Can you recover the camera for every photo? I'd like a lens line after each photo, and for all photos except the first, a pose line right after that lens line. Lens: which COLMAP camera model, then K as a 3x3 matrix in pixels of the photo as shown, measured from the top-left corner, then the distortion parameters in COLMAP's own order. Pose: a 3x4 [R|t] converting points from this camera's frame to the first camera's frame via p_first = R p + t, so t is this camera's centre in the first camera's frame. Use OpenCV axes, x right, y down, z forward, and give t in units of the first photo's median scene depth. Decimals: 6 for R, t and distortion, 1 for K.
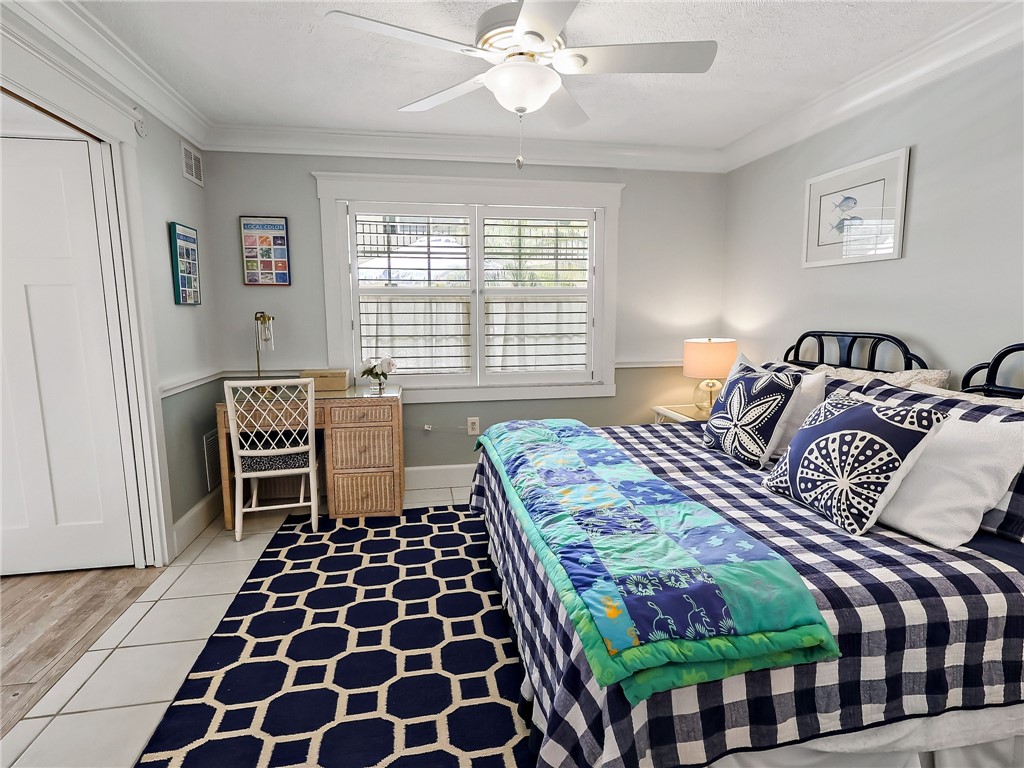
lens RADIAL K [[534.5, 0, 513.3], [0, 534.5, 385.0], [0, 0, 1]] dist [-0.001822, 0.000592]
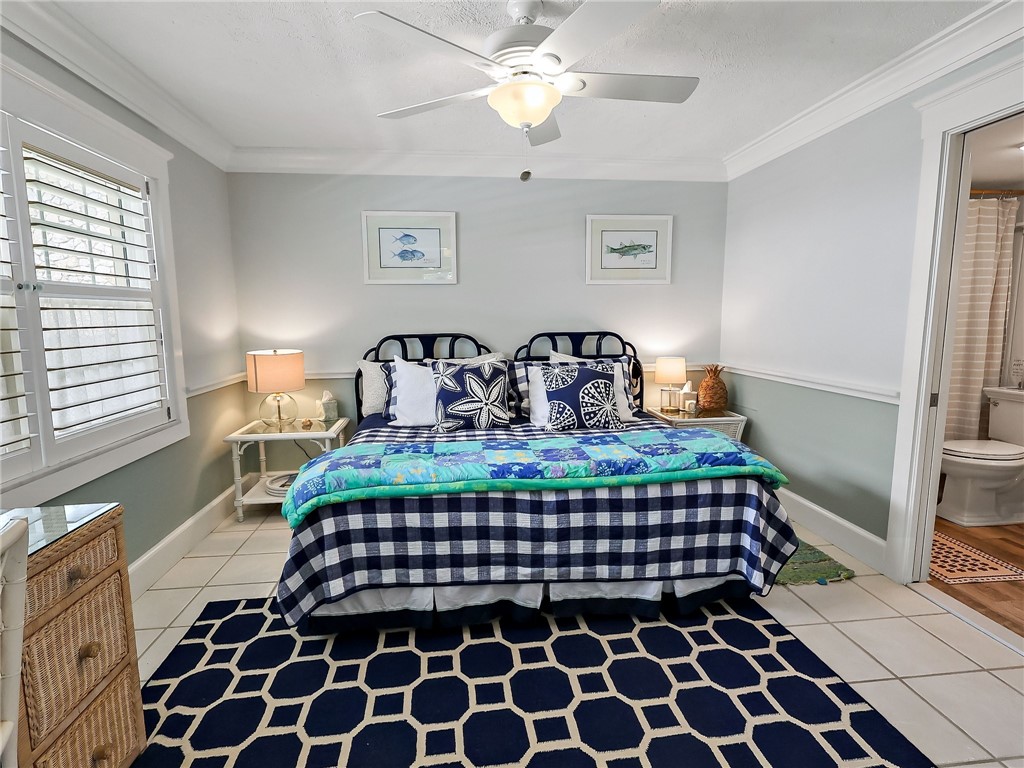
lens RADIAL K [[534.5, 0, 513.3], [0, 534.5, 385.0], [0, 0, 1]] dist [-0.001822, 0.000592]
pose [[0.062830, -0.126284, 0.990002, -0.847323], [0.152933, 0.981465, 0.115489, -0.108564], [-0.986237, 0.144148, 0.080979, 0.784556]]
